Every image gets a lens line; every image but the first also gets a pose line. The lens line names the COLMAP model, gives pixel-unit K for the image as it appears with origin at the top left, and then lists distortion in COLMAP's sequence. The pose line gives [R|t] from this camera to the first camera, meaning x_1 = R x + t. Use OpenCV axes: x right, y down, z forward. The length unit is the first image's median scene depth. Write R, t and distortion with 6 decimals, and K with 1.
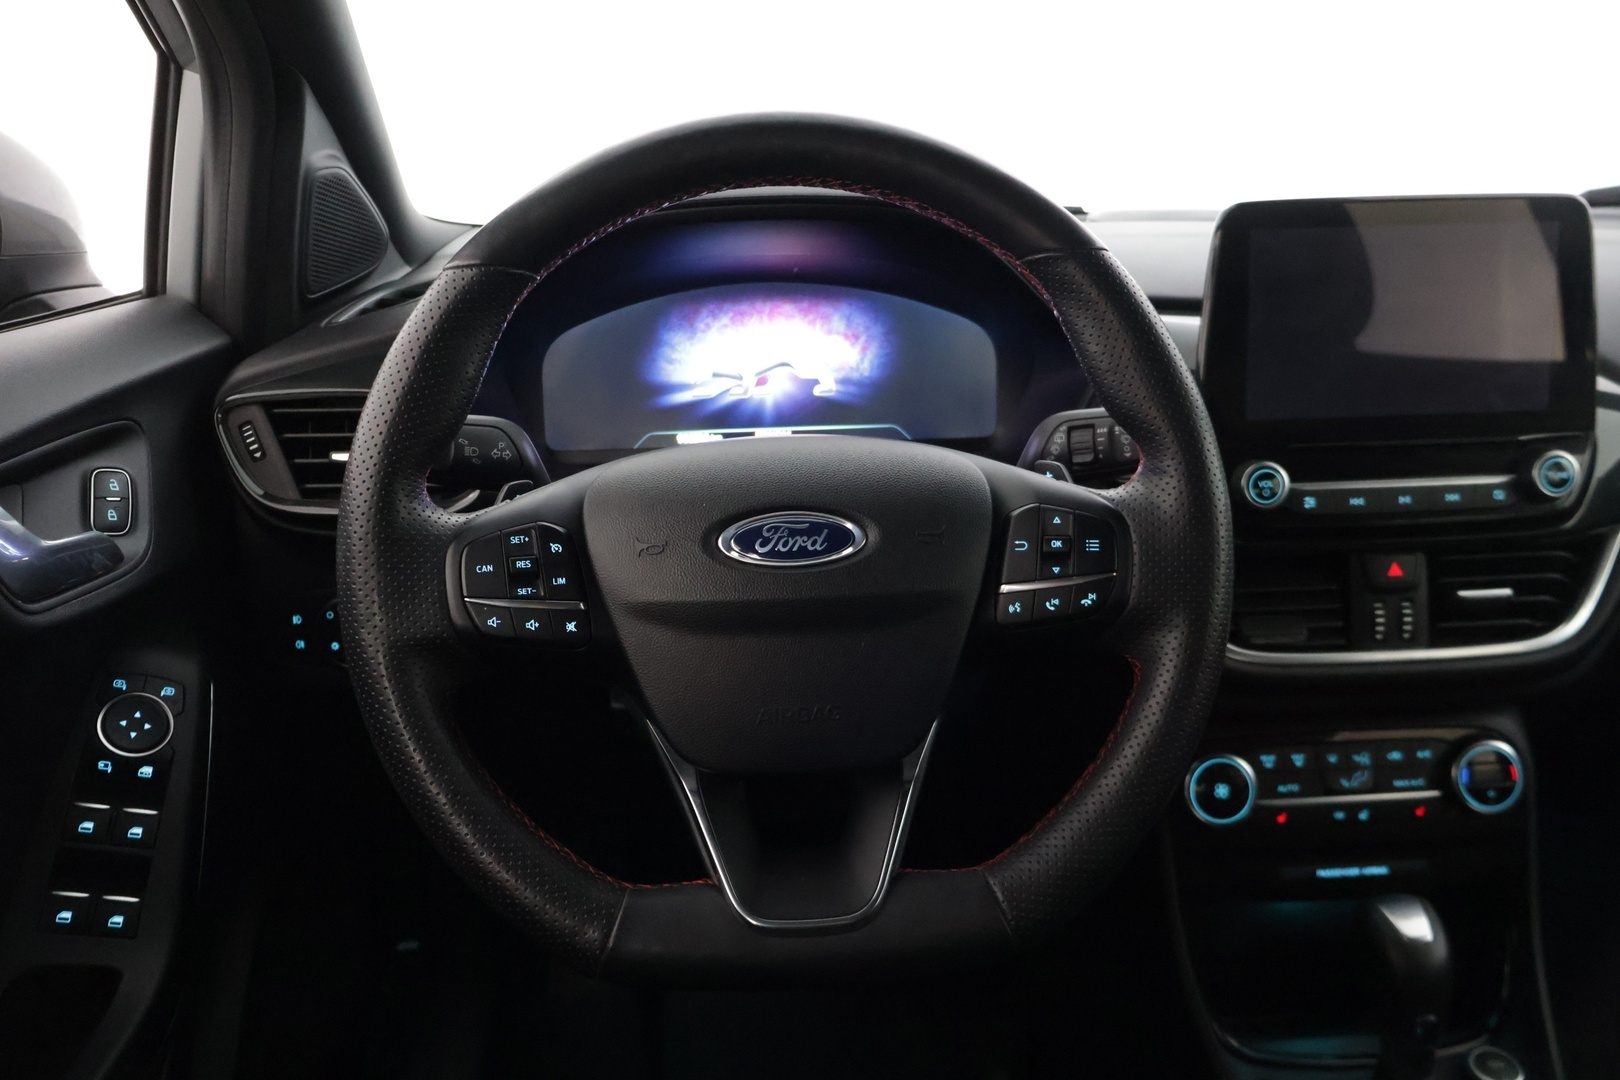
lens RADIAL K [[1405.1, 0, 817.6], [0, 1405.1, 533.4], [0, 0, 1]] dist [-0.005309, 0.034258]
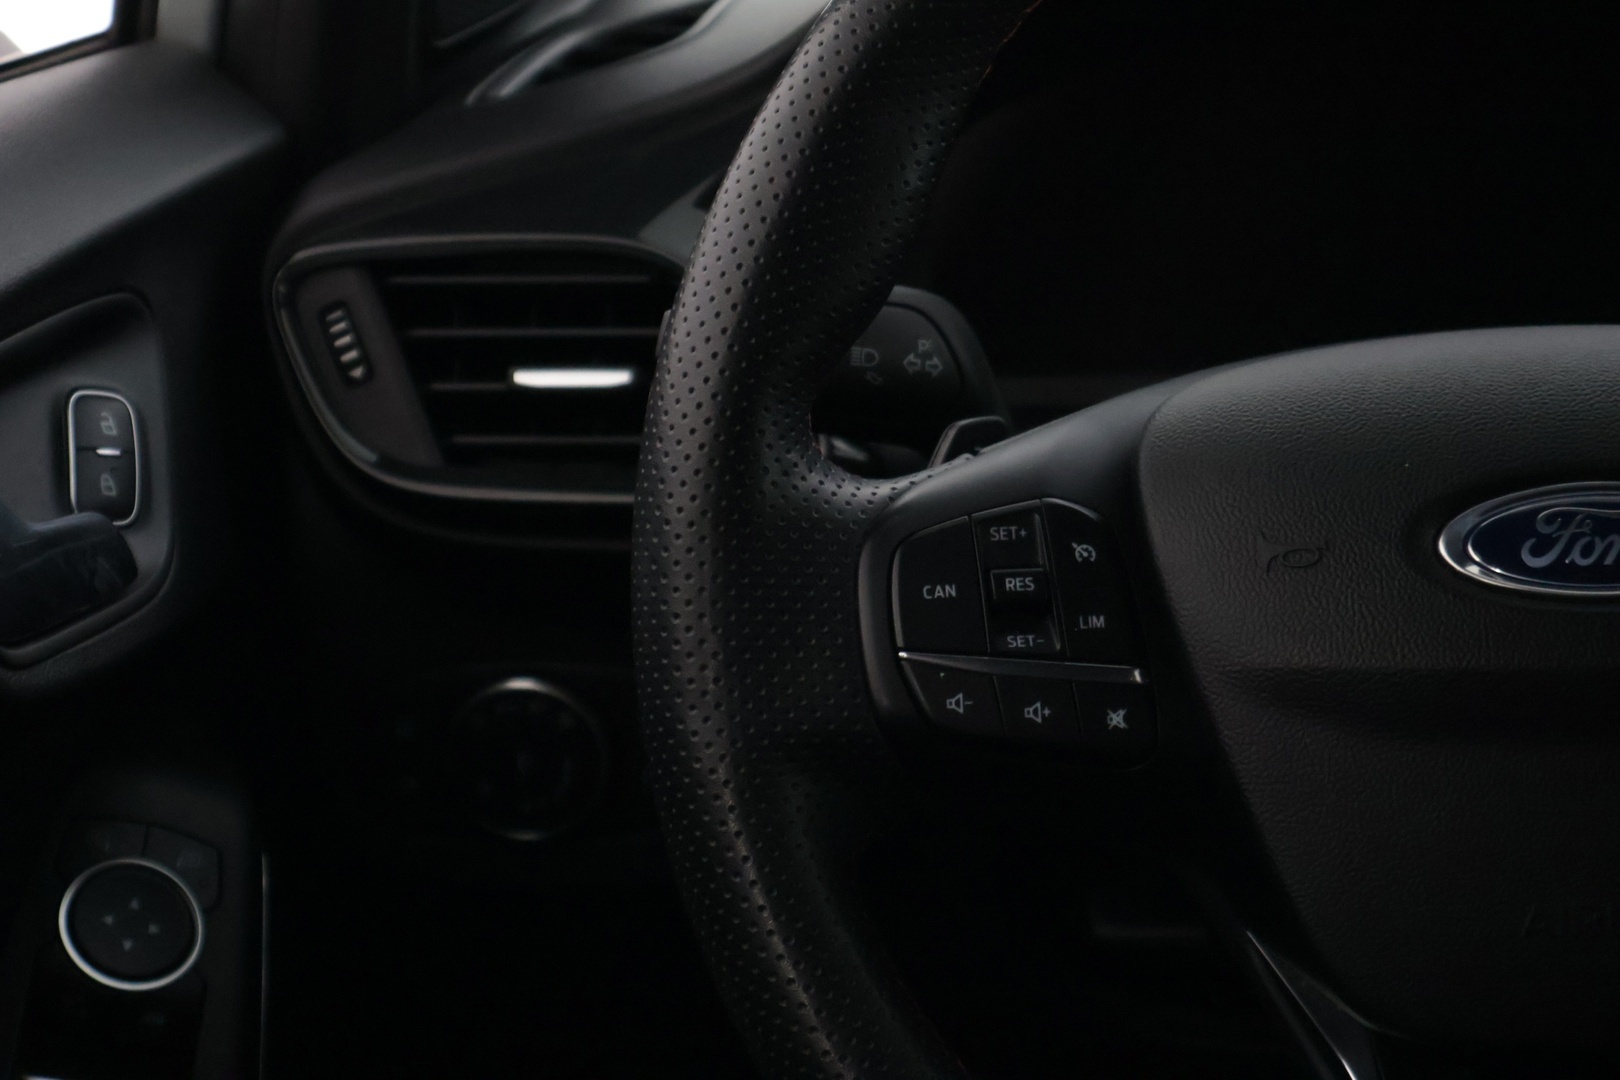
lens RADIAL K [[3365.0, 0, 809.3], [0, 3365.0, 542.3], [0, 0, 1]] dist [0.059811, 0.000000]
pose [[0.989720, 0.017357, -0.141962, -0.101135], [-0.021641, 0.999354, -0.028682, 0.035976], [0.141373, 0.031459, 0.989456, -0.117702]]
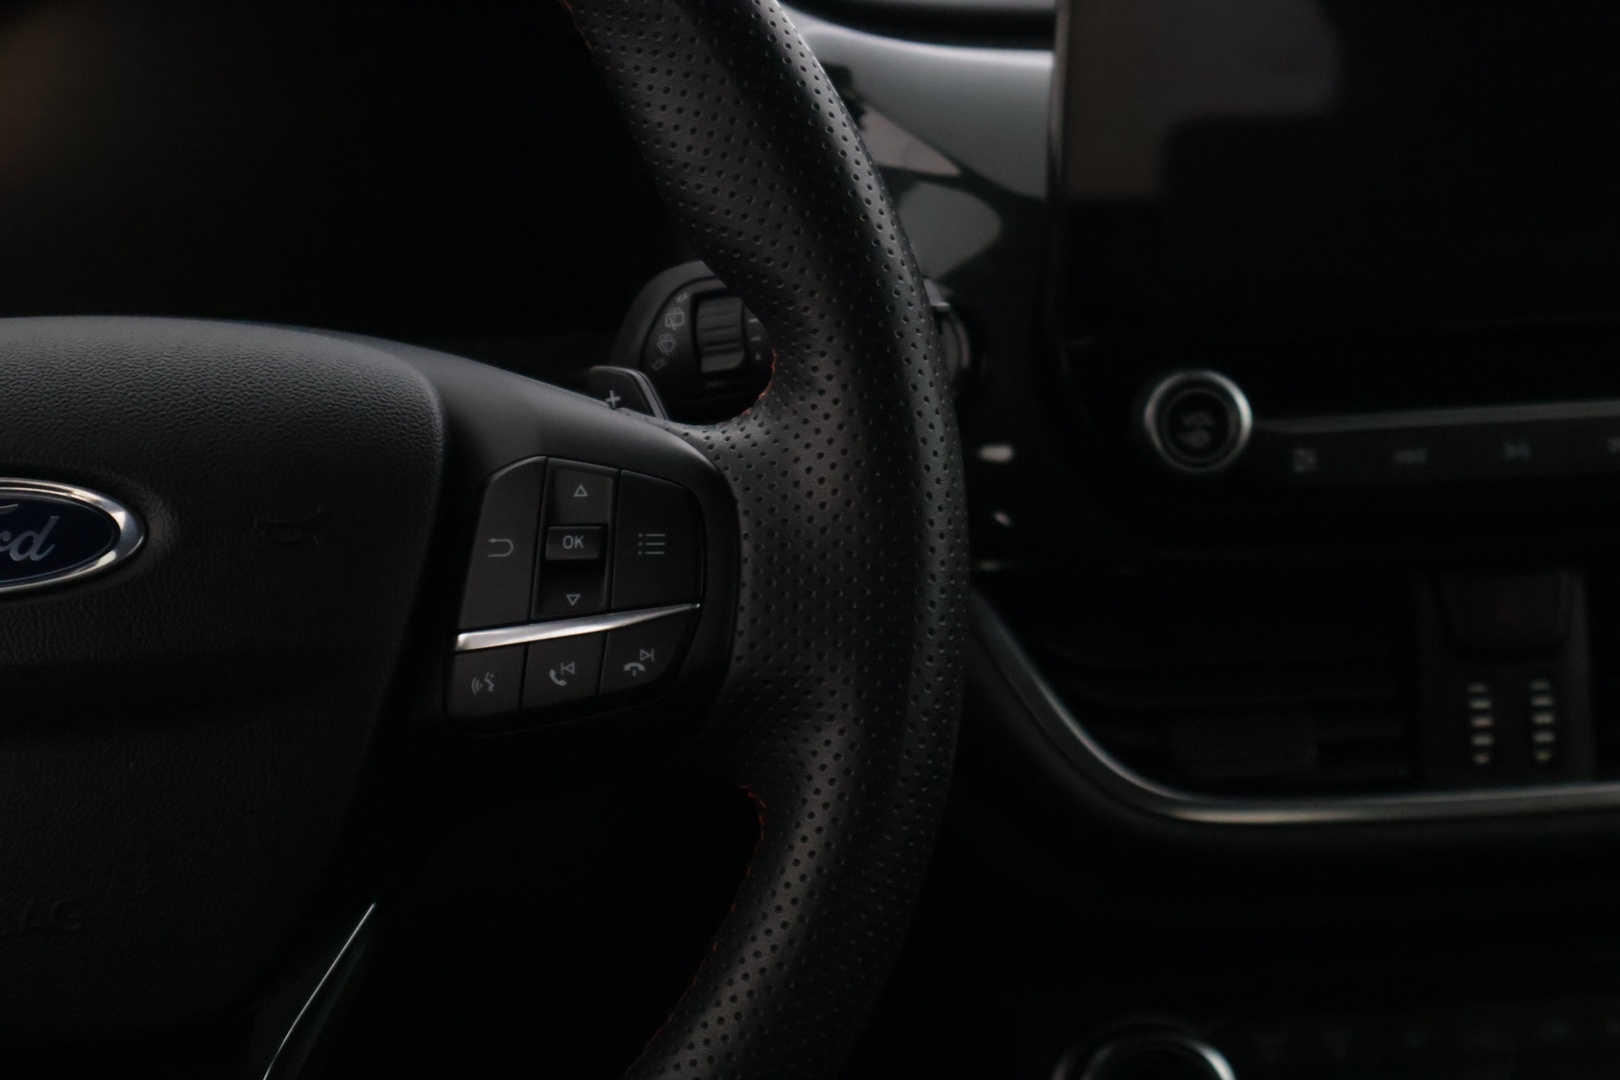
lens RADIAL K [[3365.0, 0, 810.2], [0, 3365.0, 544.2], [0, 0, 1]] dist [0.059811, 0.000000]
pose [[0.999717, -0.013629, 0.019513, 0.196815], [0.013962, 0.999757, -0.017058, 0.024444], [-0.019276, 0.017325, 0.999664, -0.087300]]
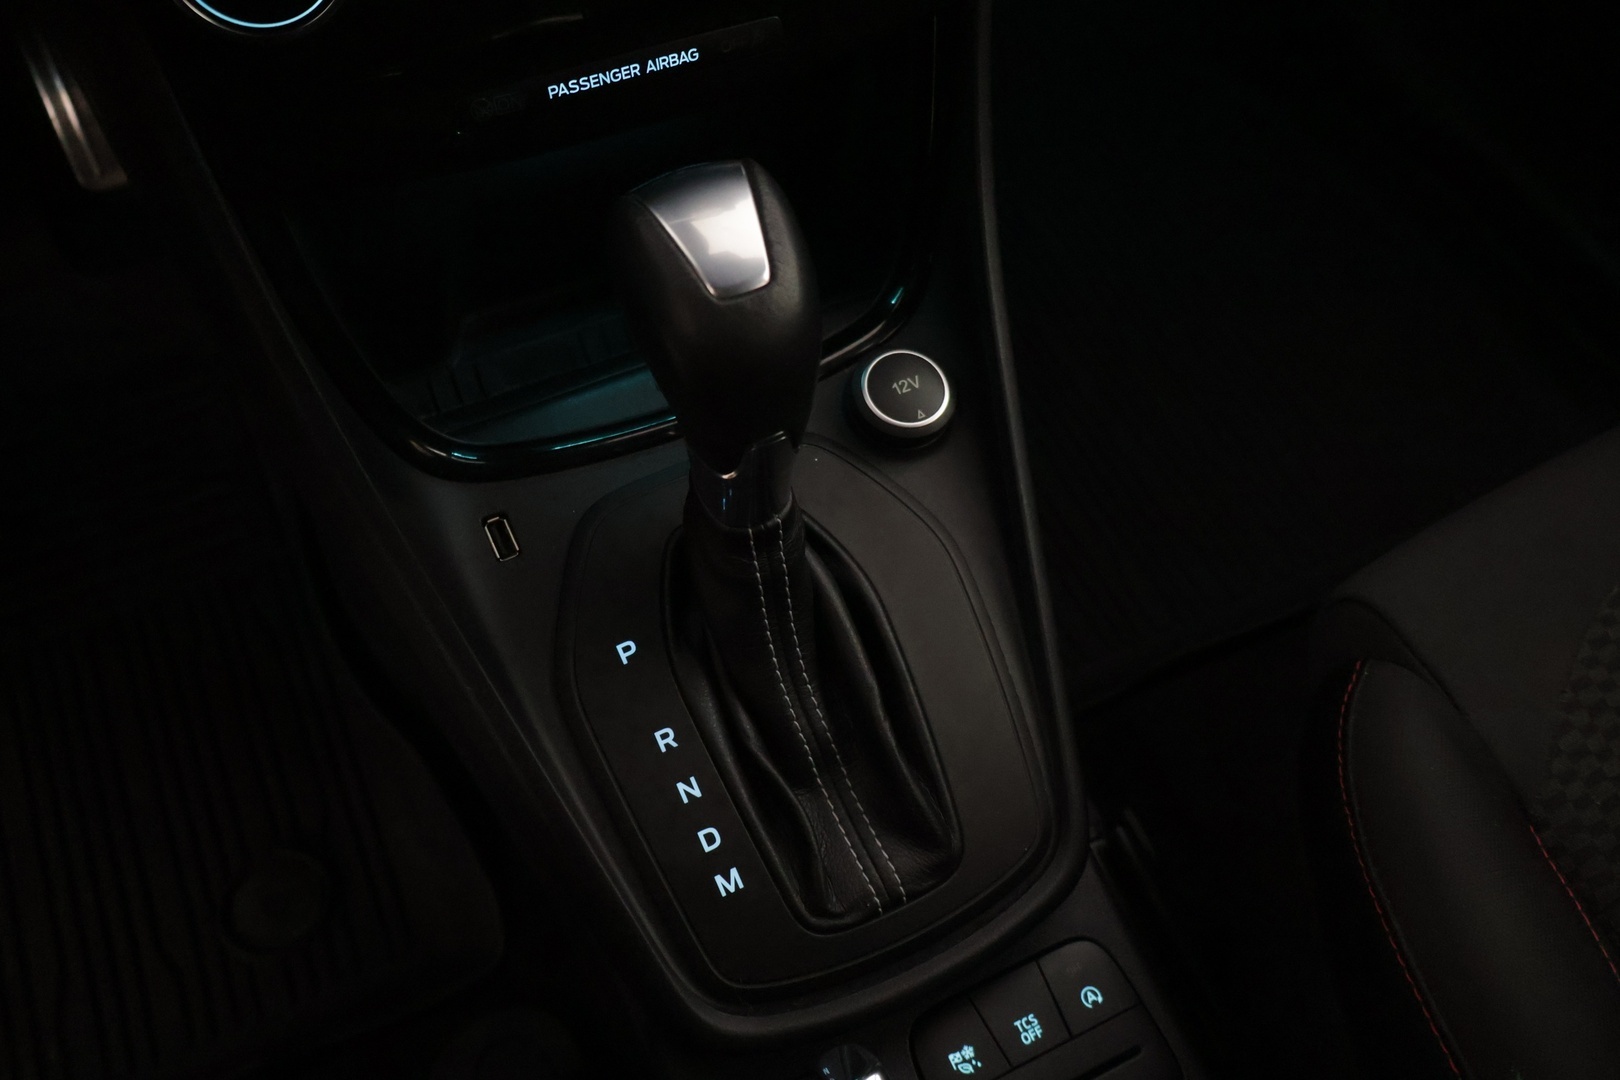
lens RADIAL K [[1405.1, 0, 803.6], [0, 1405.1, 545.7], [0, 0, 1]] dist [-0.005309, 0.034258]
pose [[0.928159, -0.274846, 0.250960, 0.352792], [0.043584, 0.749914, 0.660098, 0.077171], [-0.369623, -0.601738, 0.708018, 0.721059]]
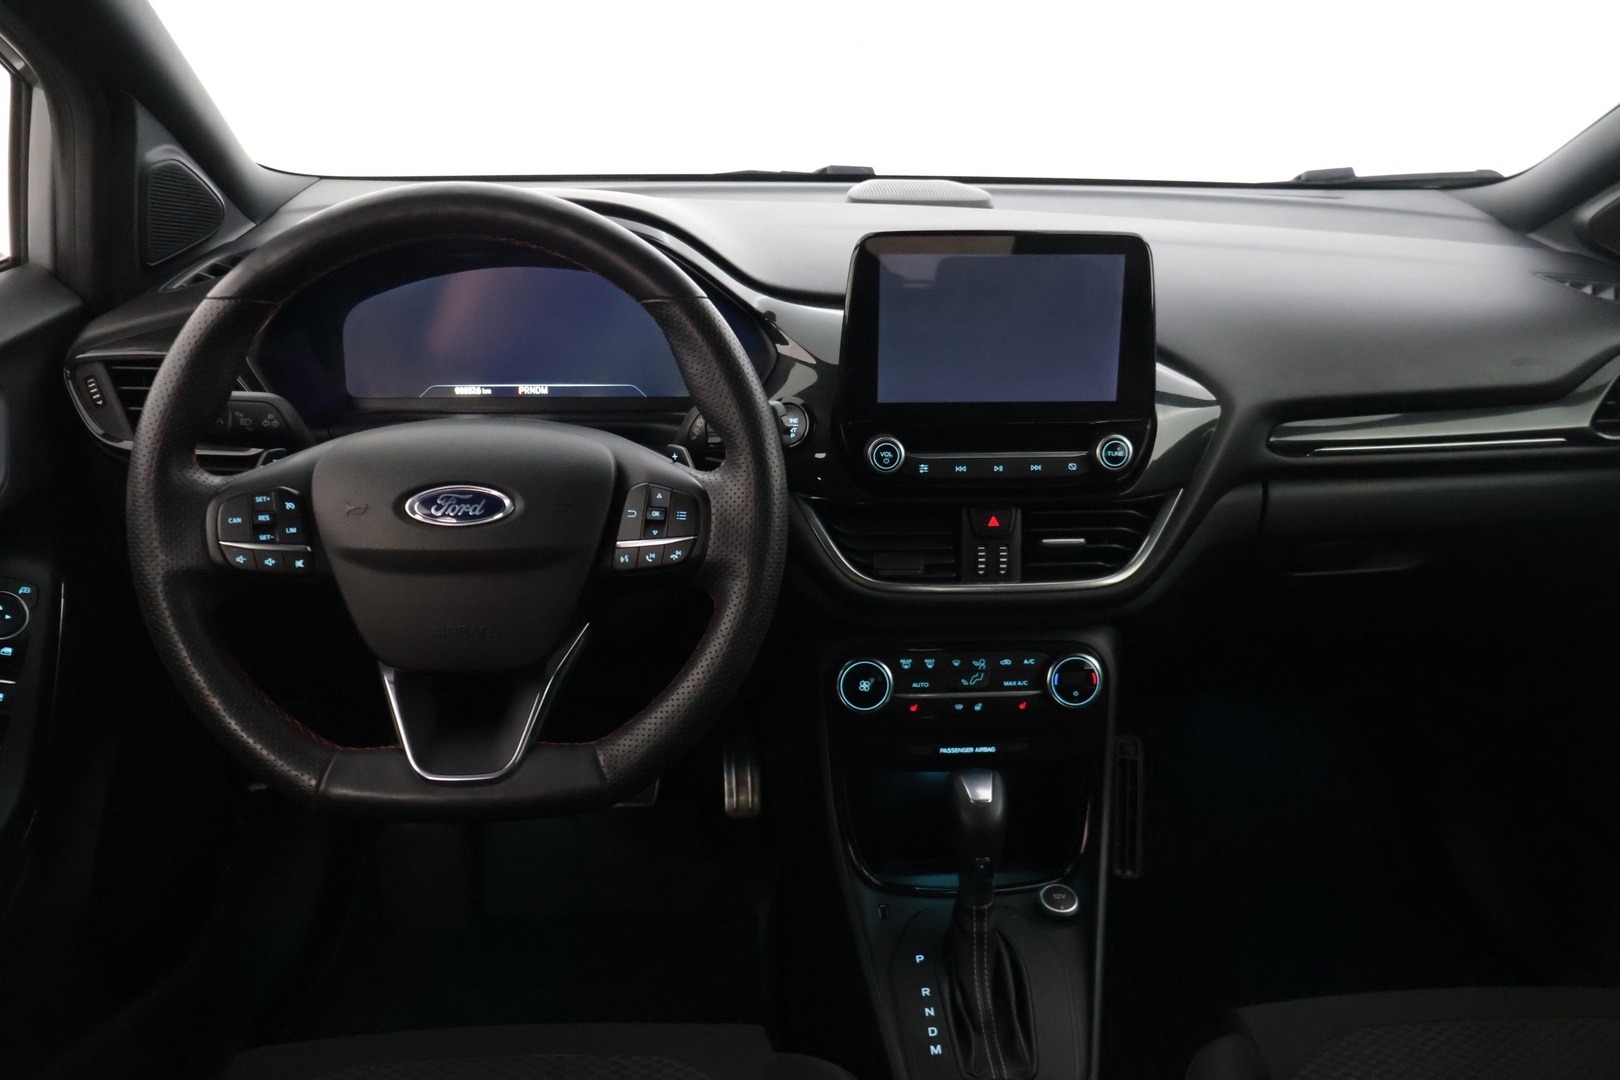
lens RADIAL K [[1405.1, 0, 805.5], [0, 1405.1, 534.1], [0, 0, 1]] dist [-0.005309, 0.034258]
pose [[0.999355, 0.031041, 0.018054, 0.254988], [-0.032673, 0.994602, 0.098490, -0.098733], [-0.014899, -0.099017, 0.994974, -0.328512]]
